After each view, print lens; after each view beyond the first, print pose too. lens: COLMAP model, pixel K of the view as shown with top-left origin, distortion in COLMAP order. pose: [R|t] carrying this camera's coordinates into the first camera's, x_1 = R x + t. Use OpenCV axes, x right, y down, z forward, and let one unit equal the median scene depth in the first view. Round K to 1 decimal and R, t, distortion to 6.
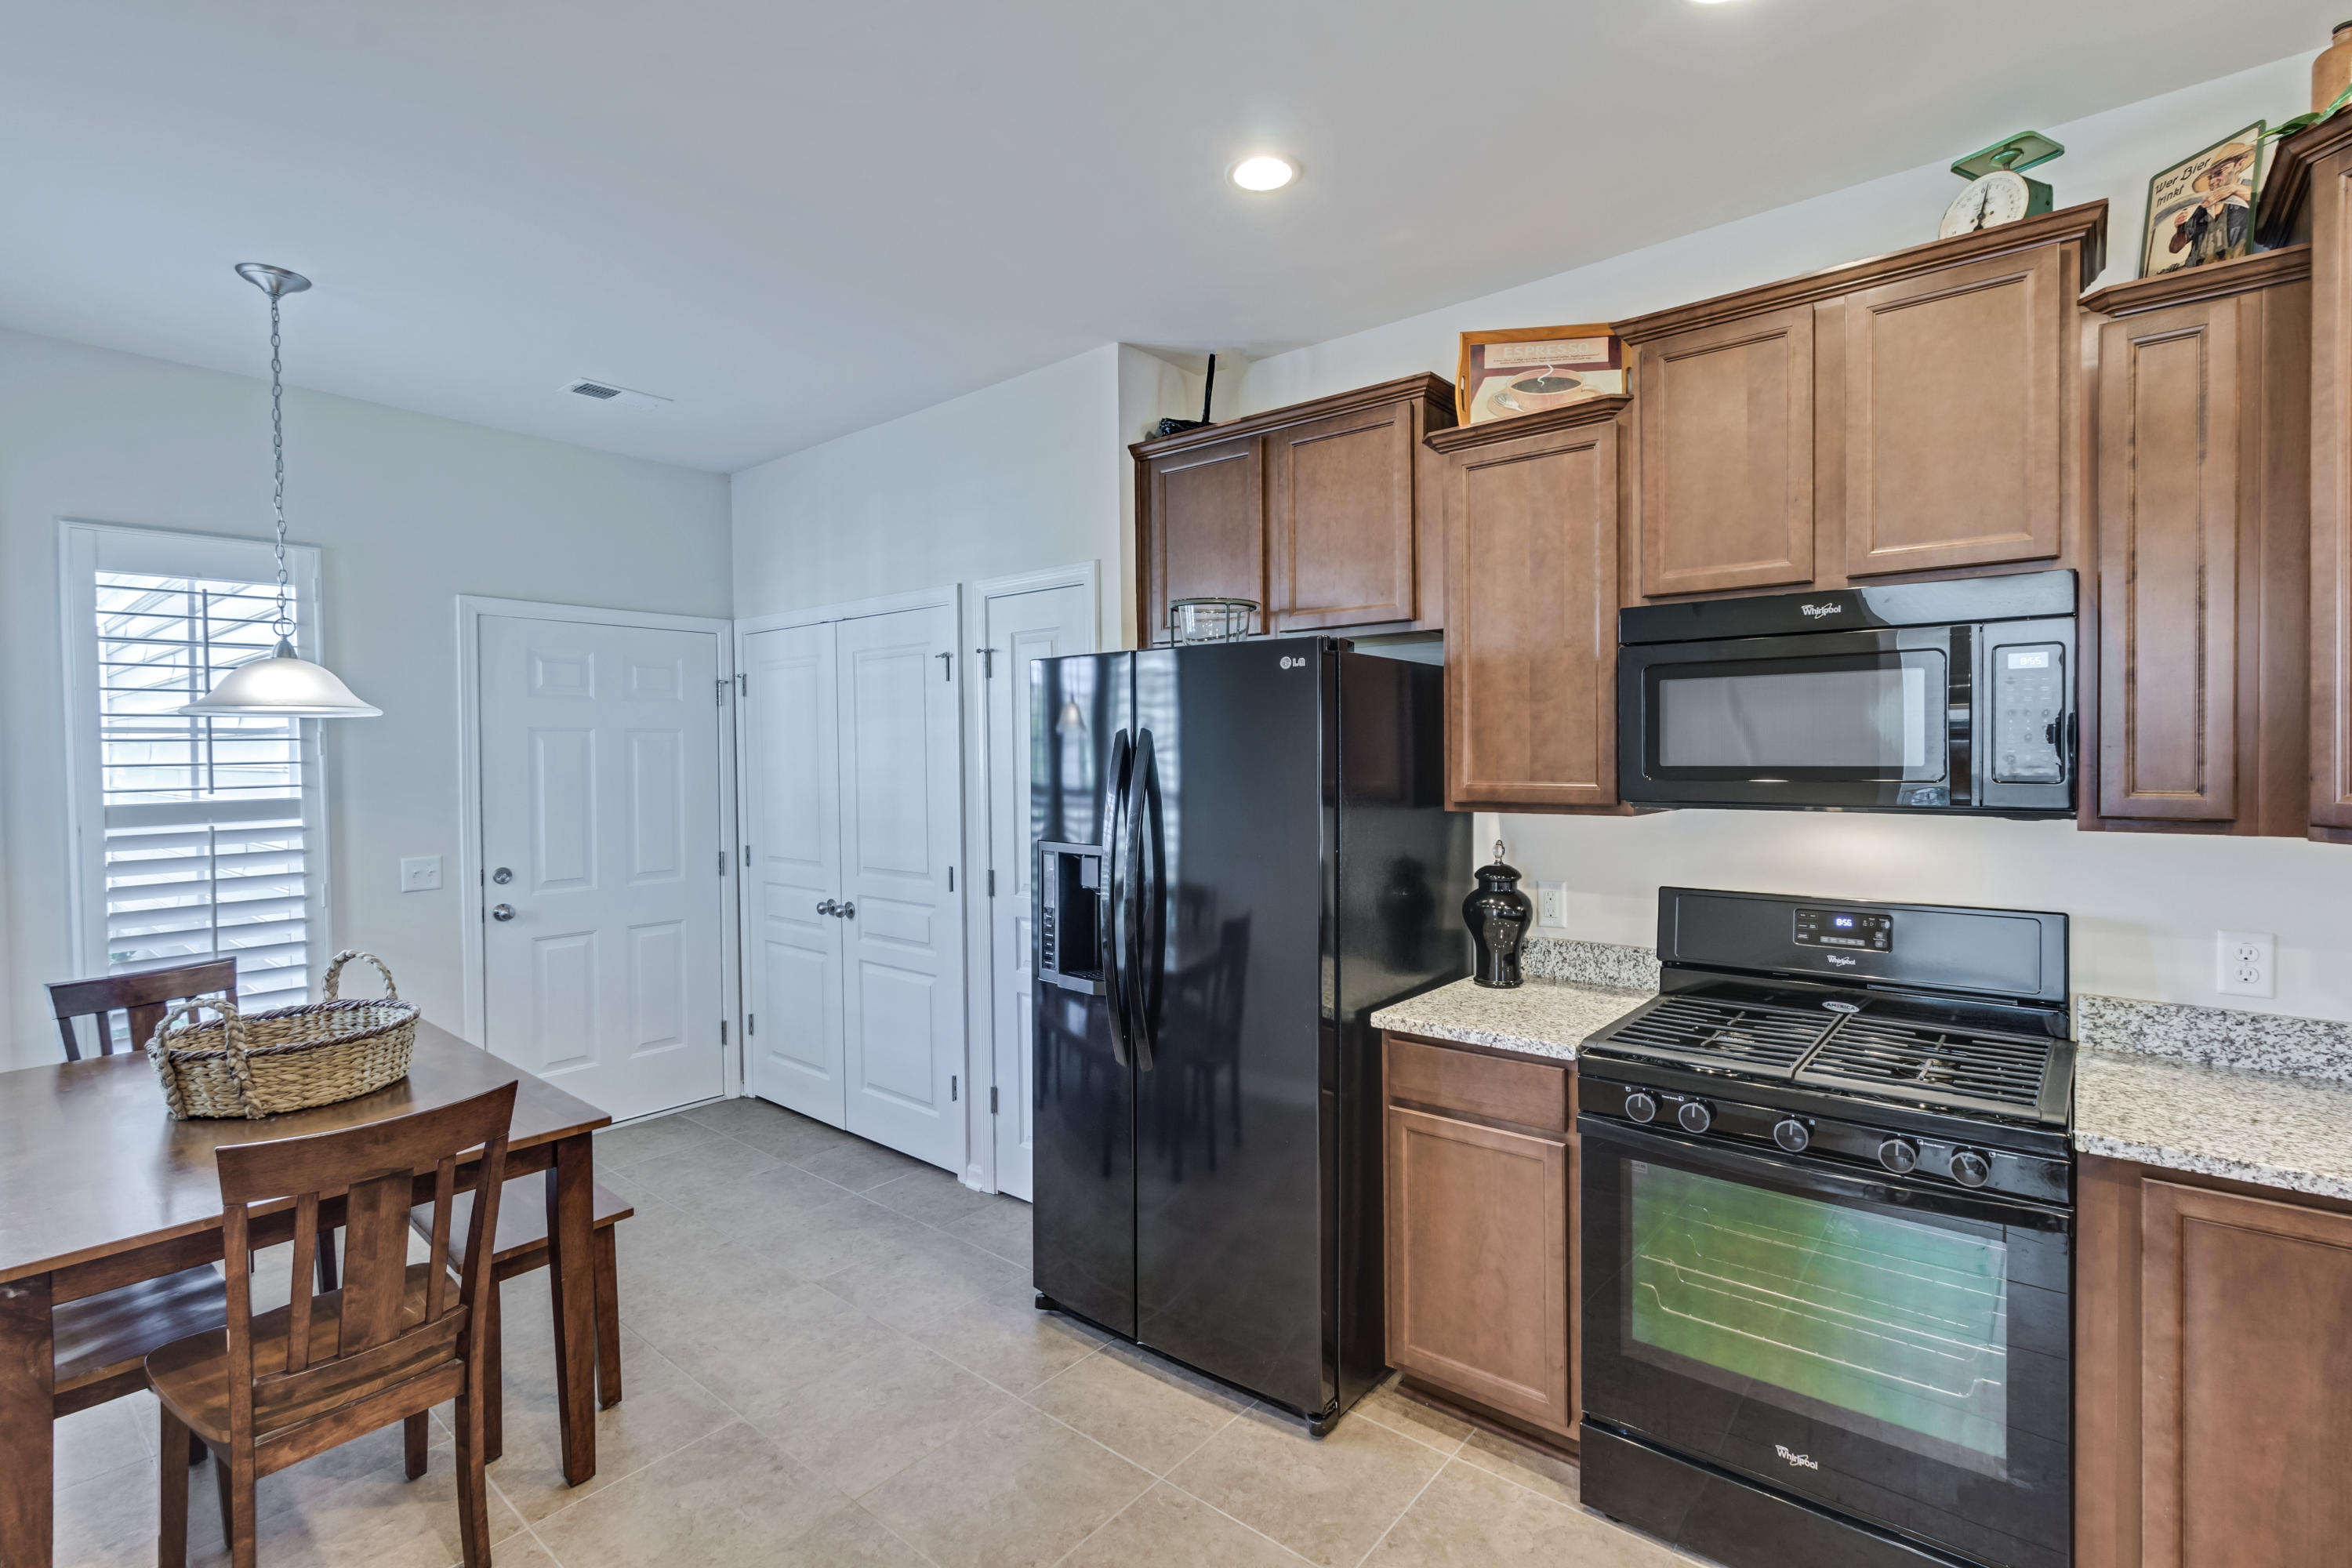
lens RADIAL K [[1087.6, 0, 1173.3], [0, 1087.6, 763.8], [0, 0, 1]] dist [0.003172, 0.000601]
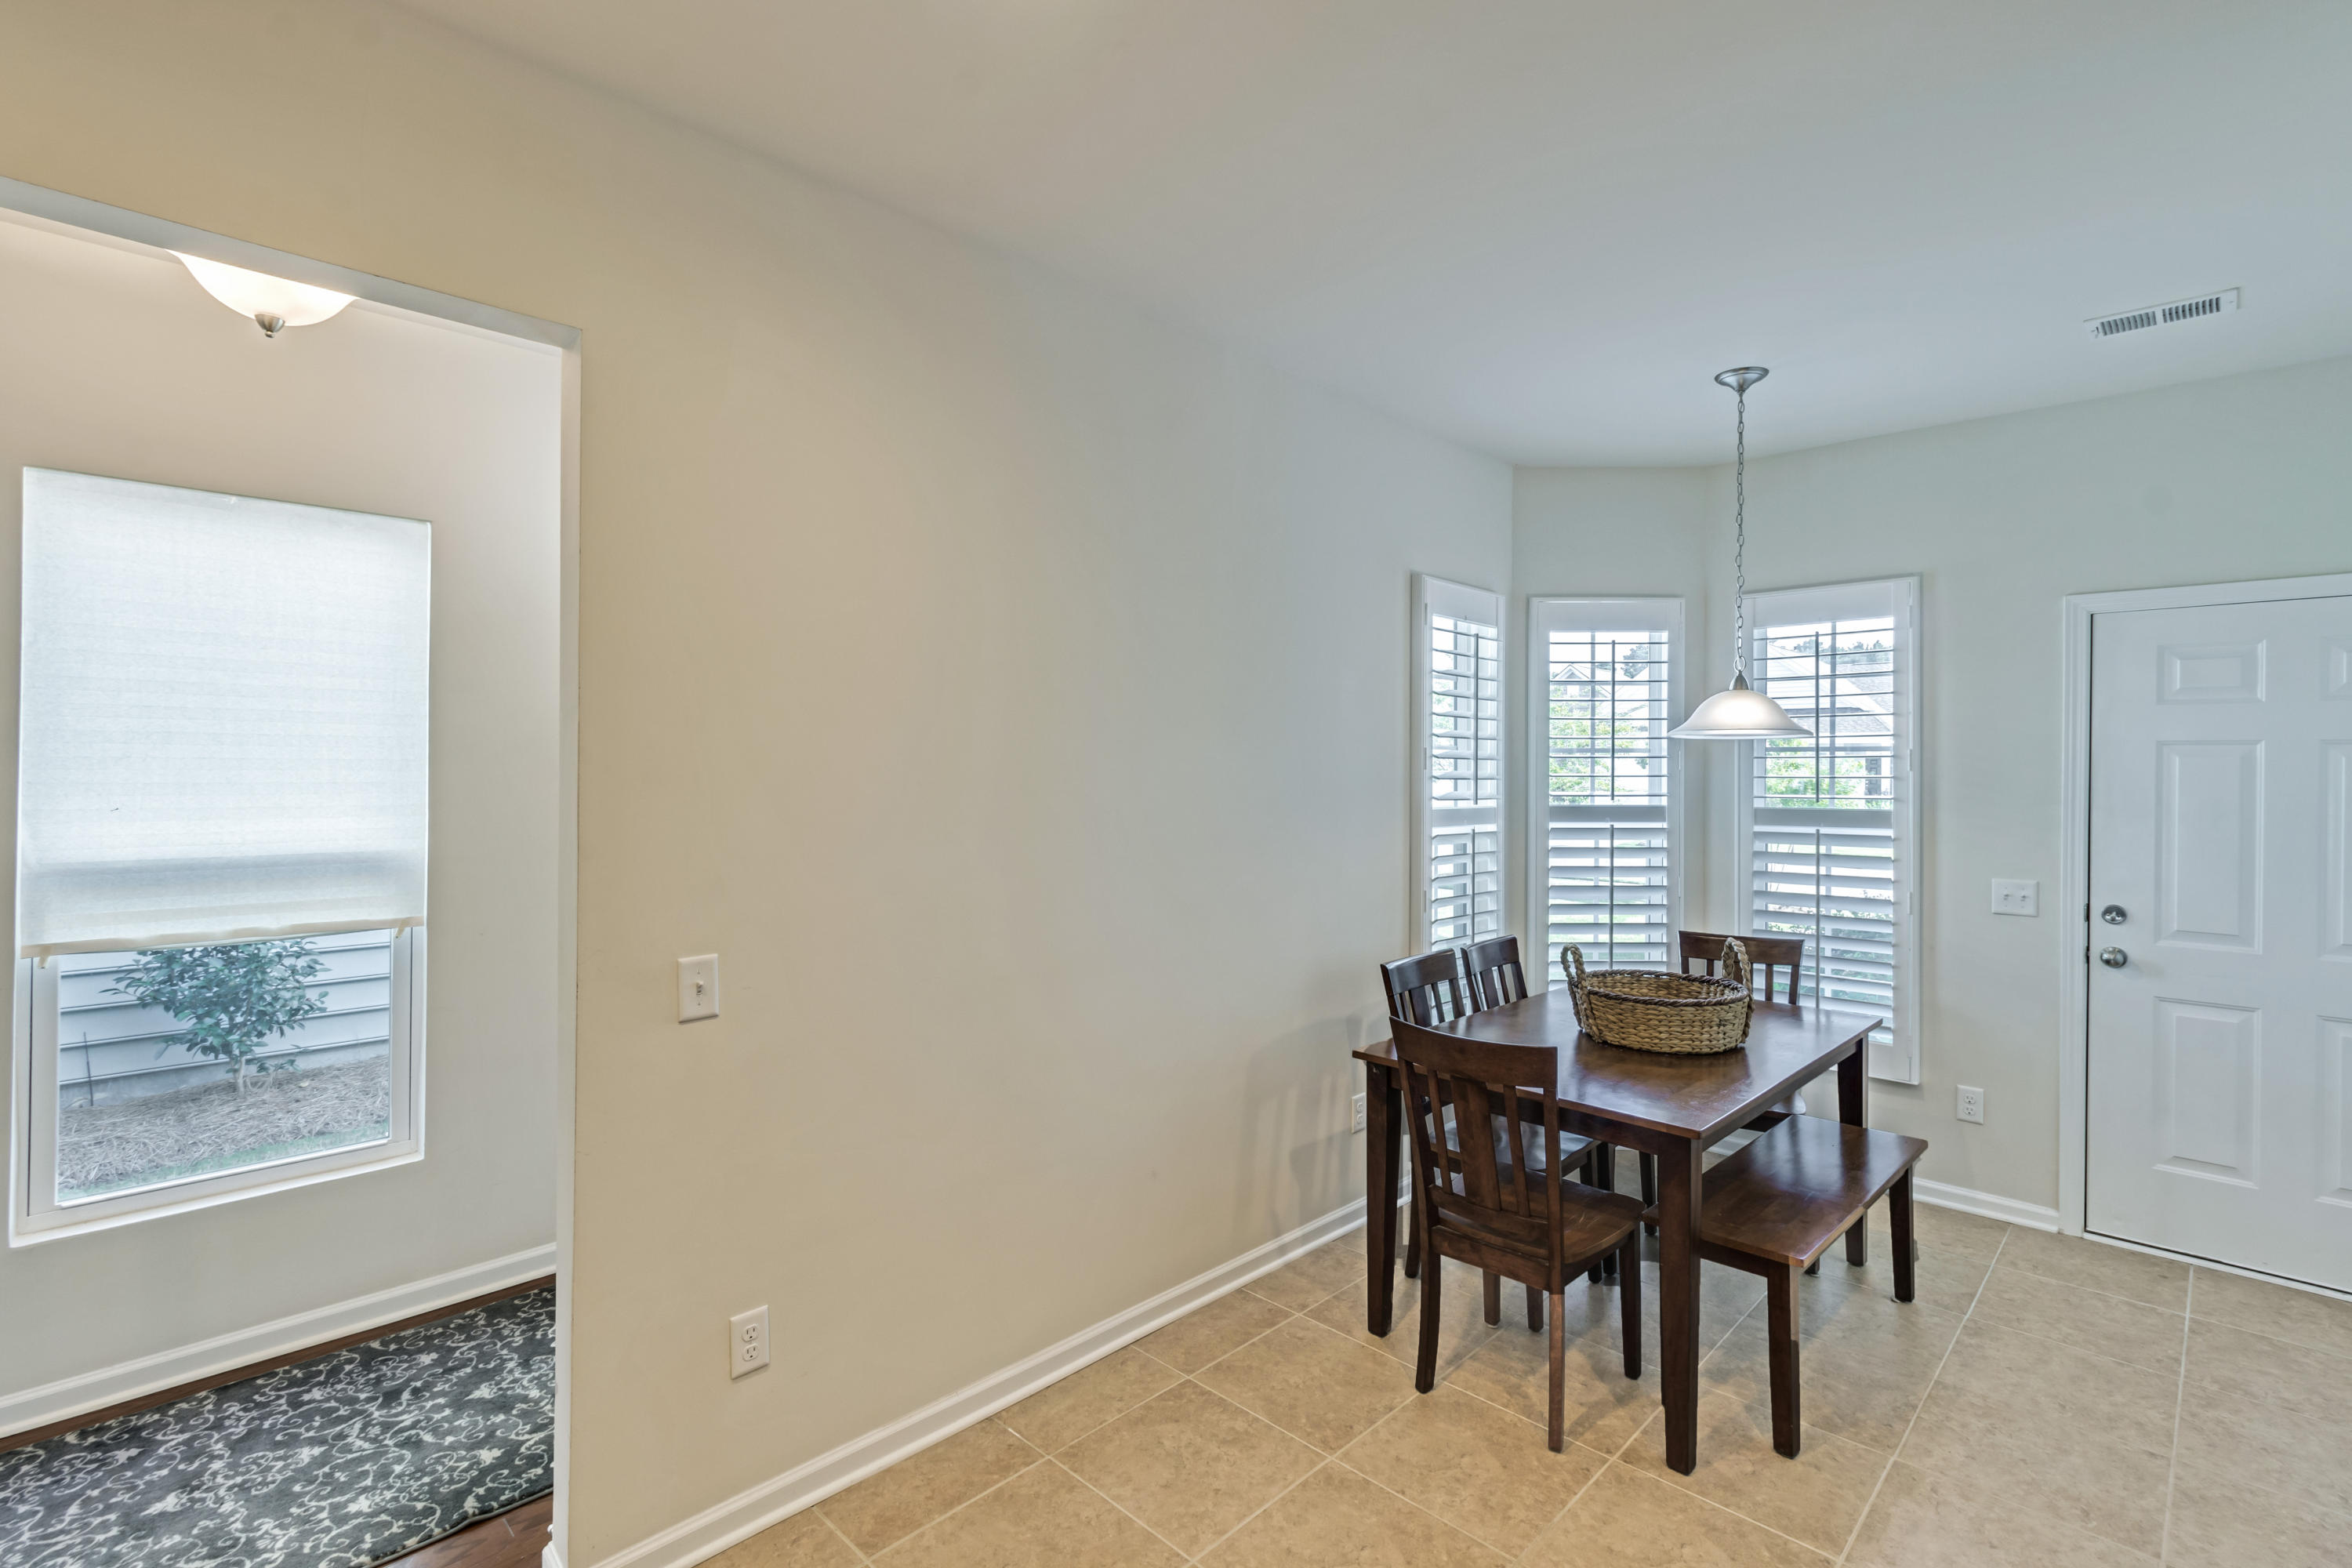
lens RADIAL K [[1079.0, 0, 1184.0], [0, 1079.0, 765.8], [0, 0, 1]] dist [0.002583, 0.001068]
pose [[-0.087983, 0.008870, -0.996083, 0.332519], [-0.016499, 0.999810, 0.010361, -0.012457], [0.995985, 0.017346, -0.087820, 0.382606]]
